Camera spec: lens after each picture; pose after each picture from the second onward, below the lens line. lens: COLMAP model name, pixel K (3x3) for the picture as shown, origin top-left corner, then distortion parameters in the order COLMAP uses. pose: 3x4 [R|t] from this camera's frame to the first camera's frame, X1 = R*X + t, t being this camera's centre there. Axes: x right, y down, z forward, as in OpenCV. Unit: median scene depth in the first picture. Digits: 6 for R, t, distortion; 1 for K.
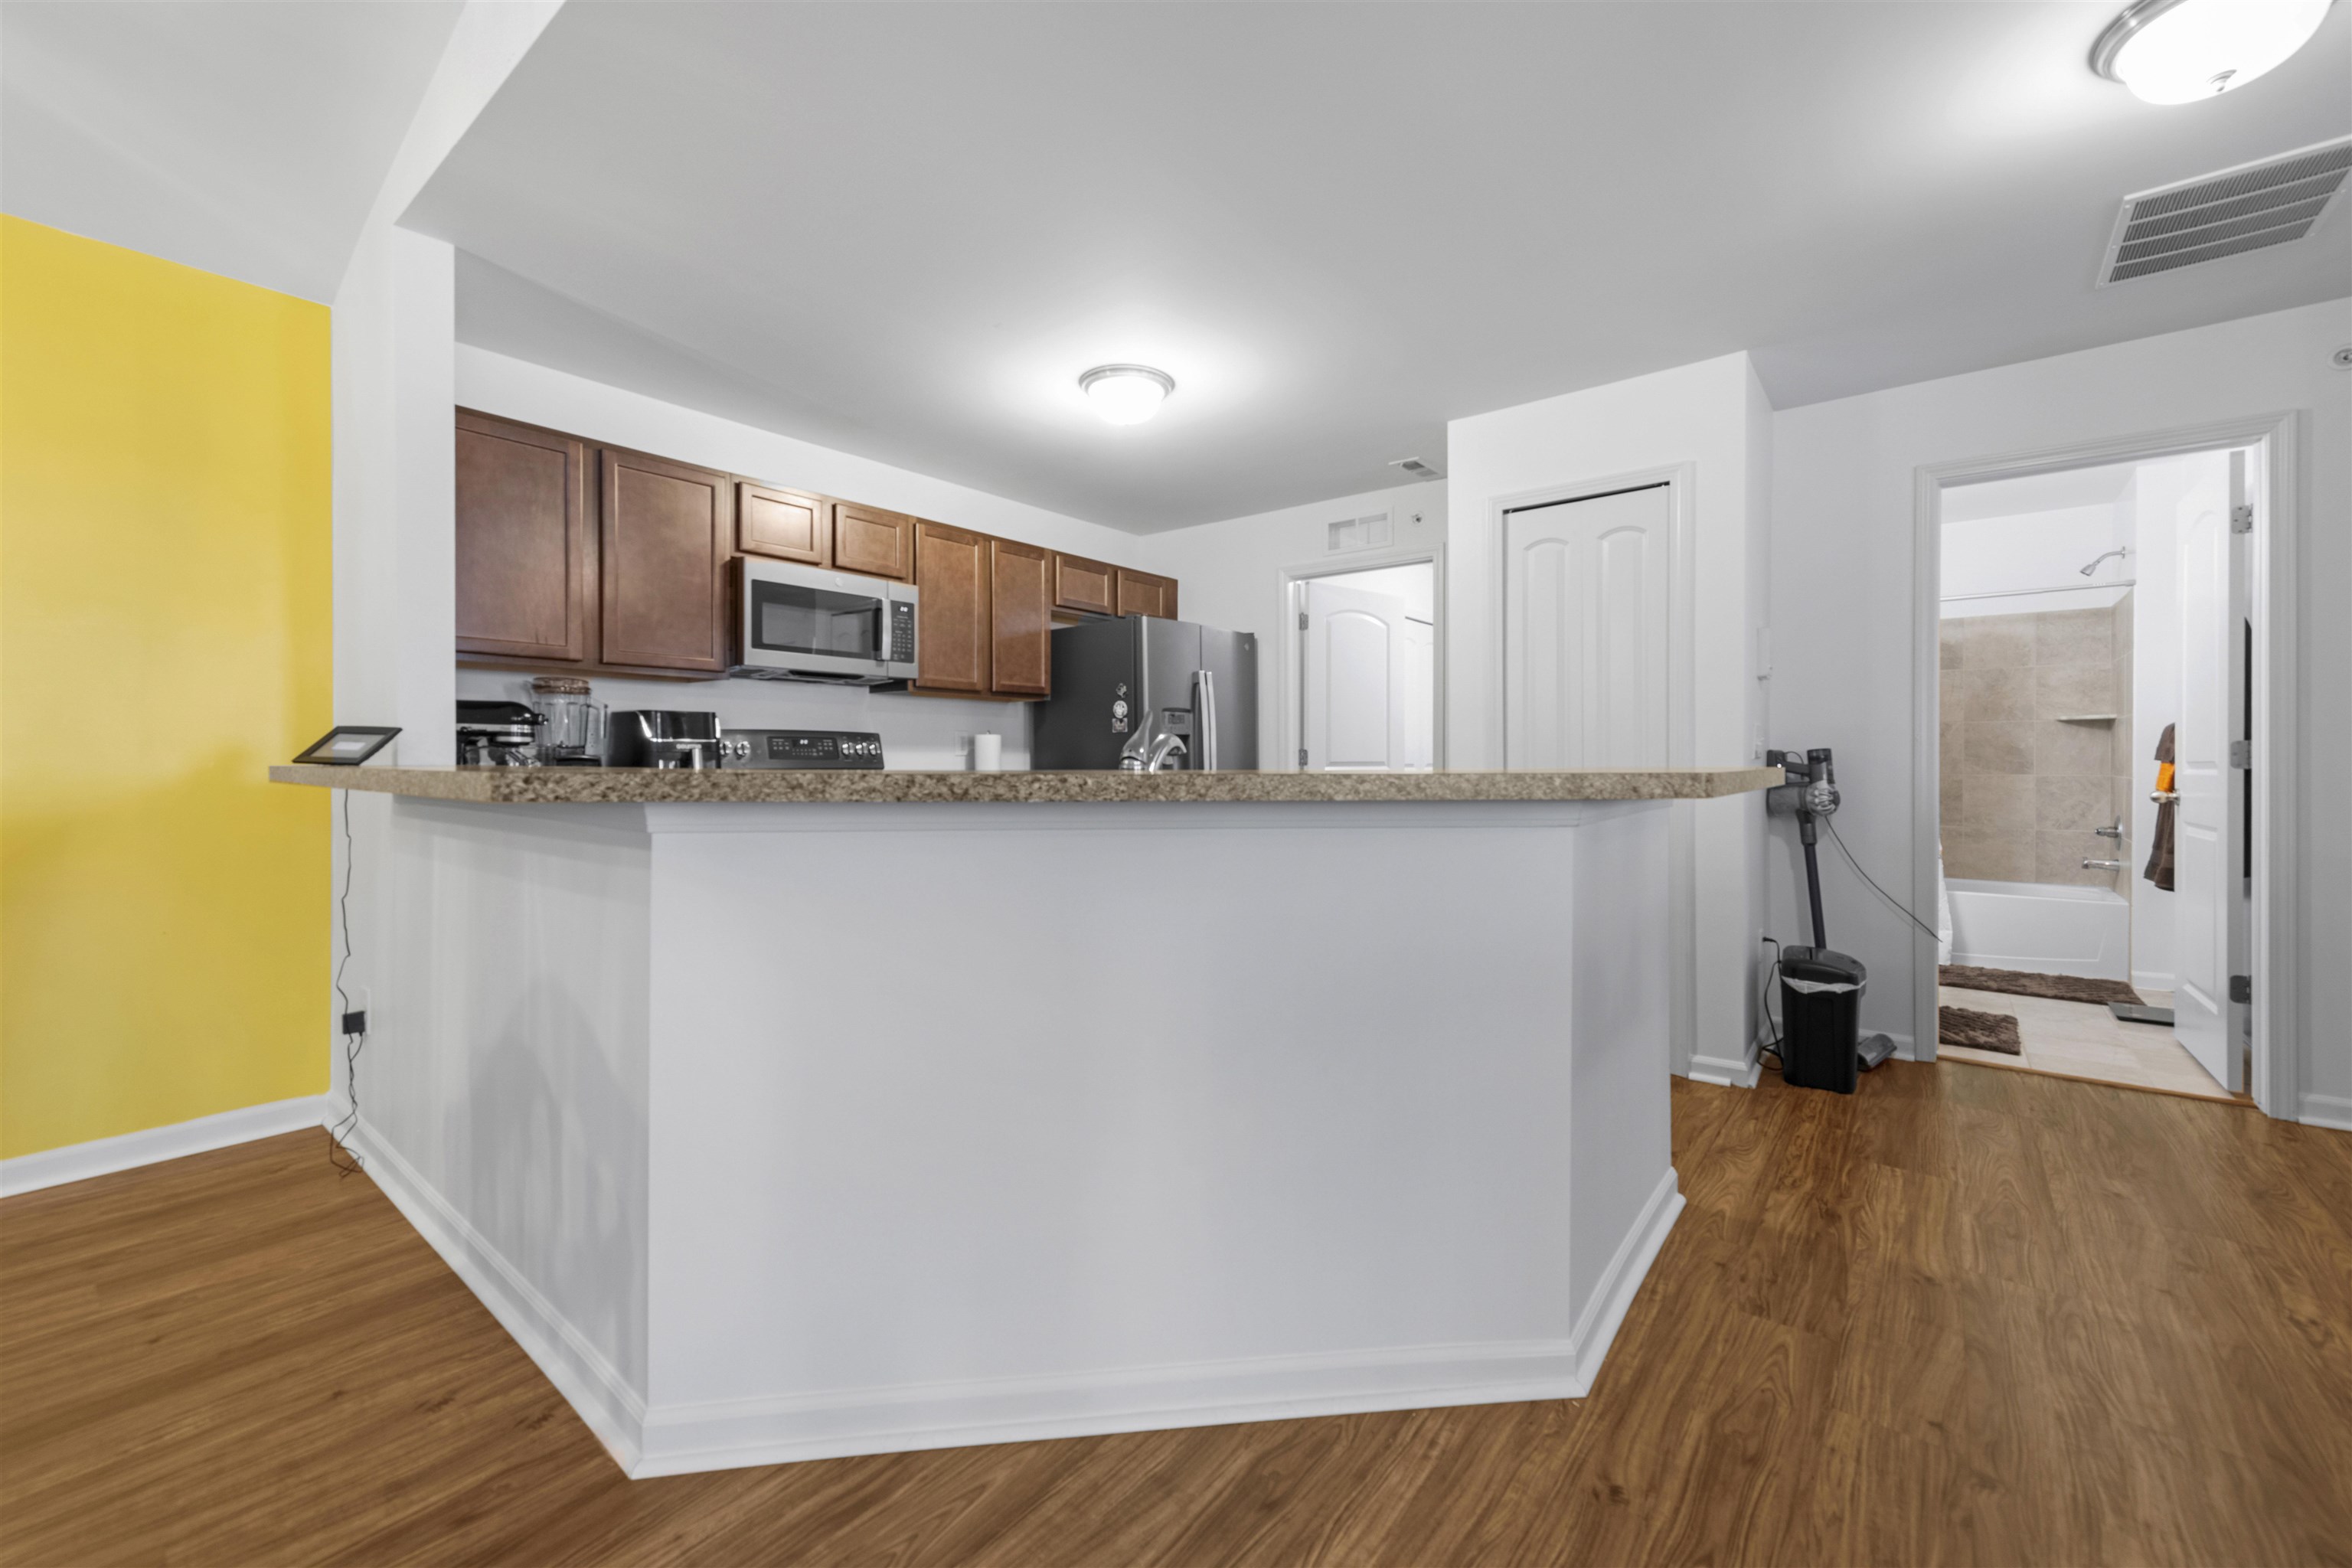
lens RADIAL K [[950.9, 0, 1180.5], [0, 950.9, 743.7], [0, 0, 1]] dist [0.008594, 0.000001]
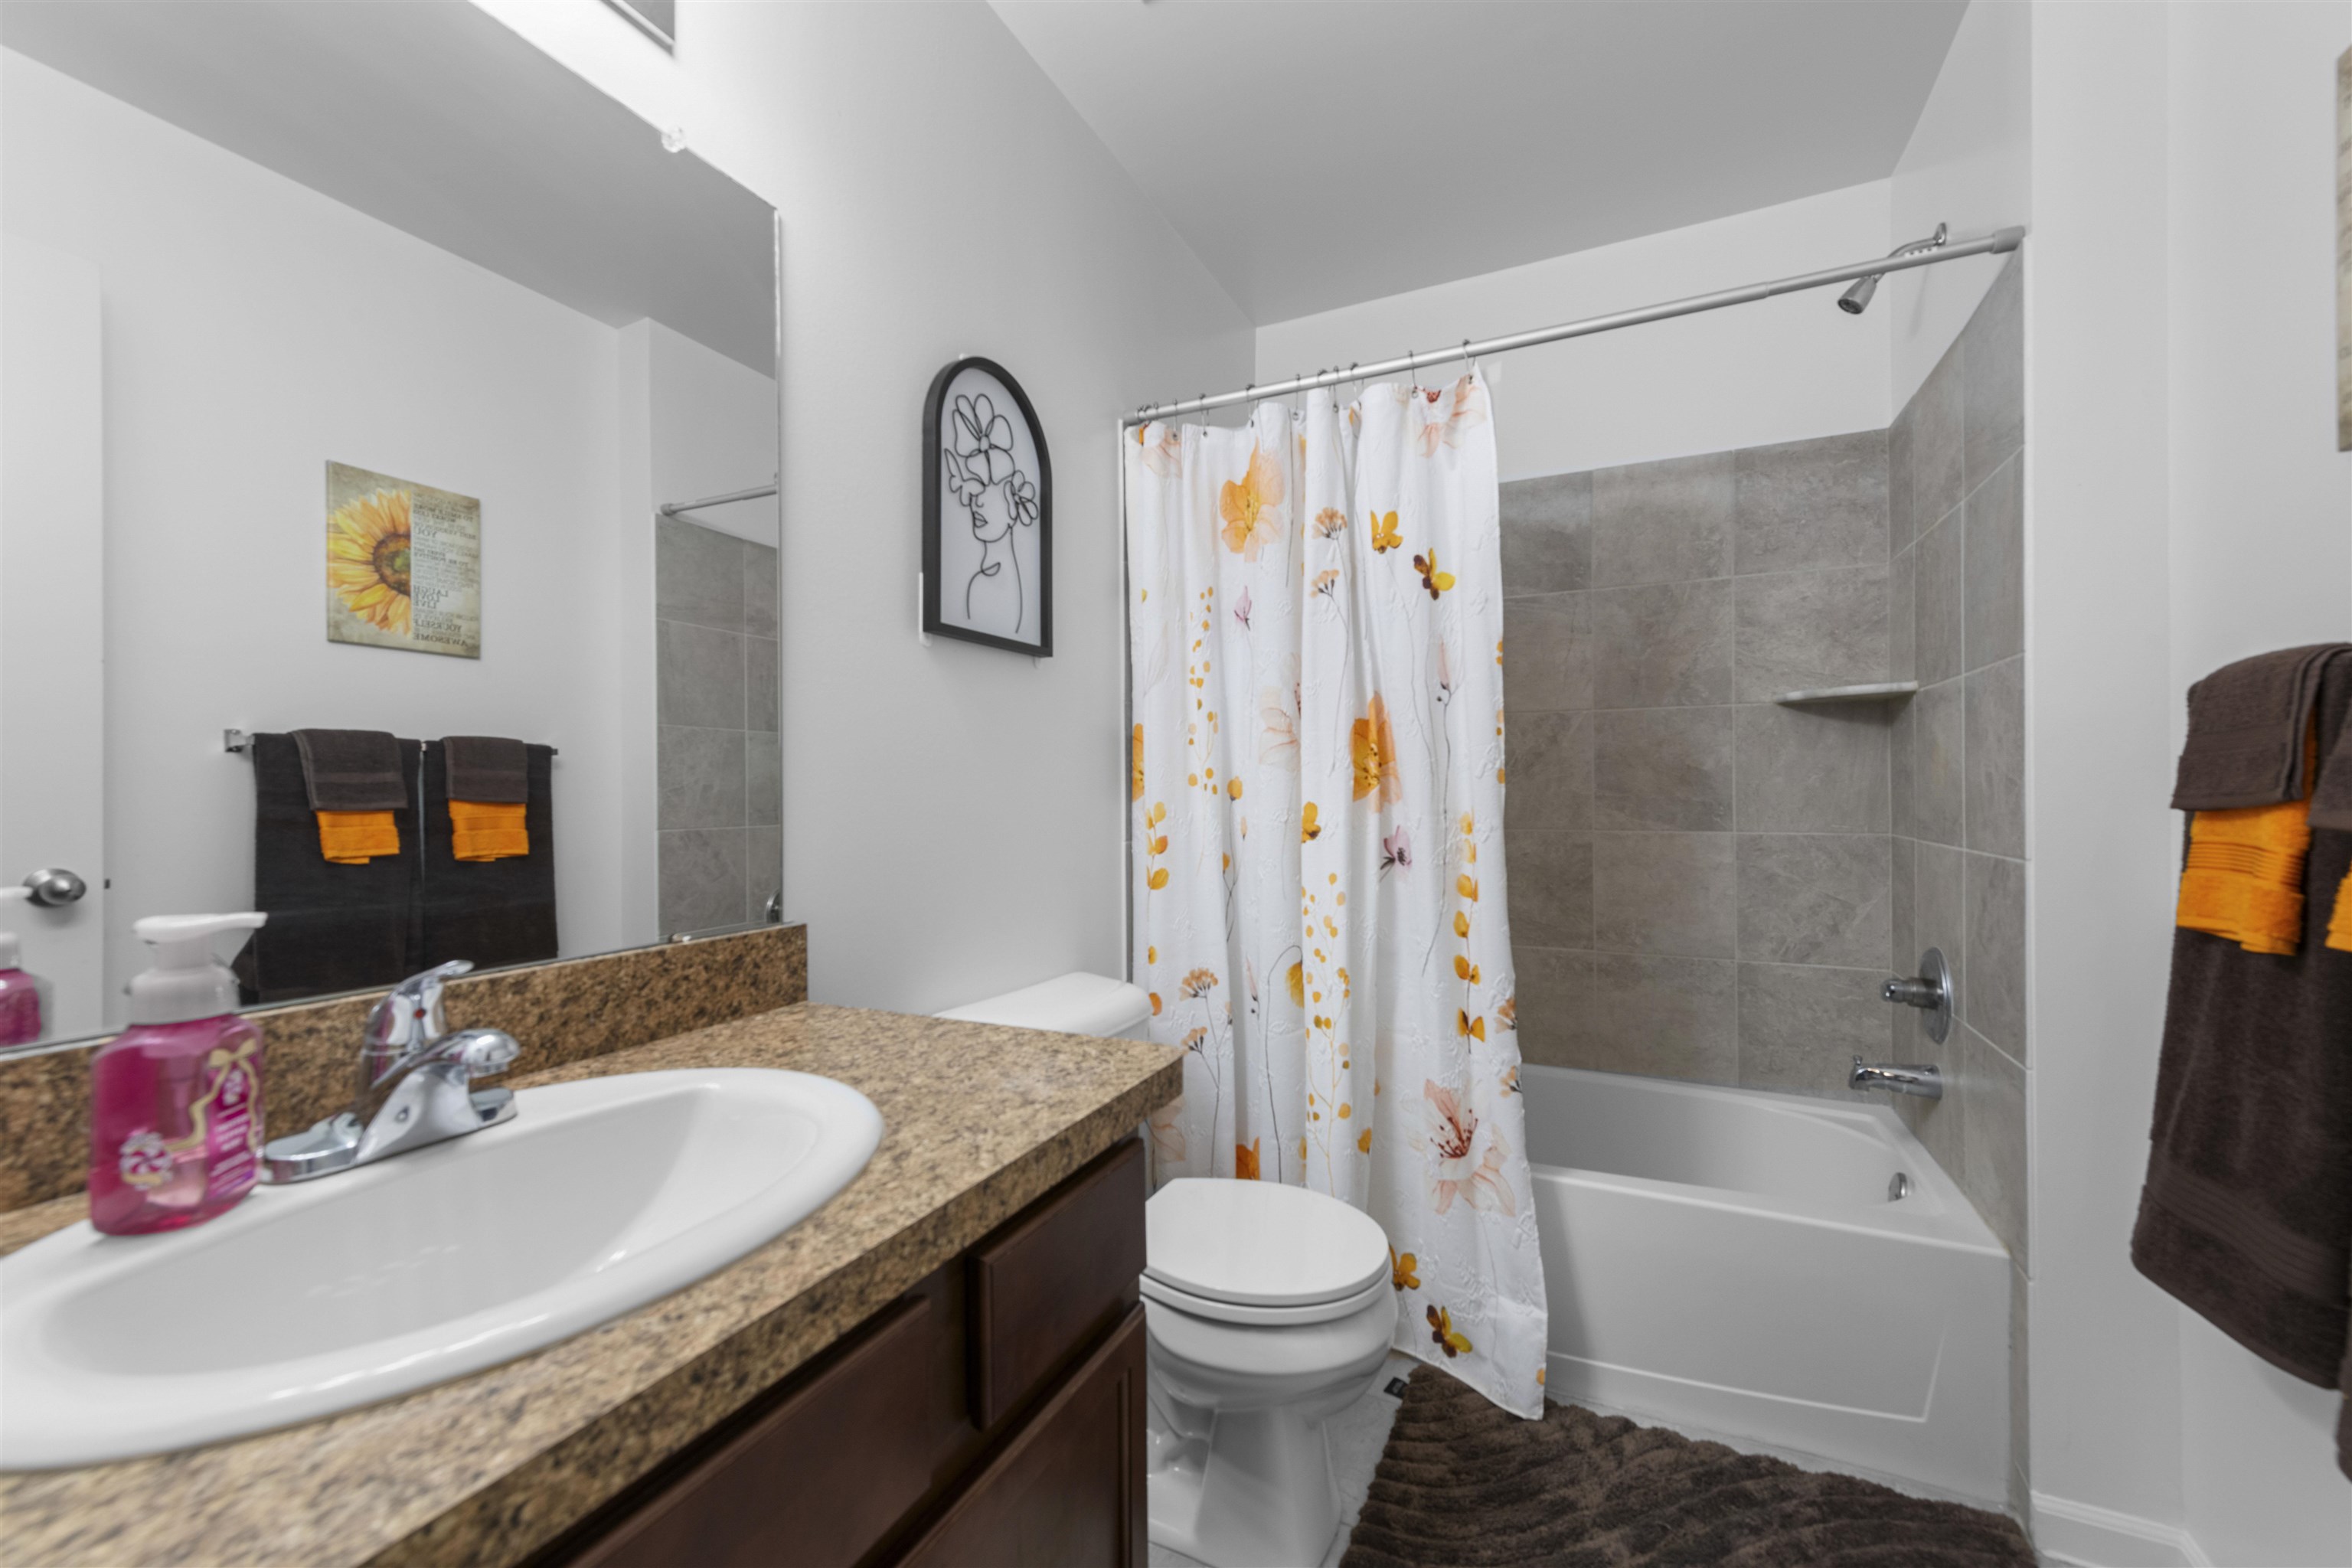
lens RADIAL K [[943.4, 0, 1185.8], [0, 943.4, 760.2], [0, 0, 1]] dist [0.018576, -0.004850]
pose [[0.972496, -0.000405, 0.232918, 0.567039], [0.003148, 0.999930, -0.011404, 0.004710], [-0.232897, 0.011824, 0.972429, 0.658165]]
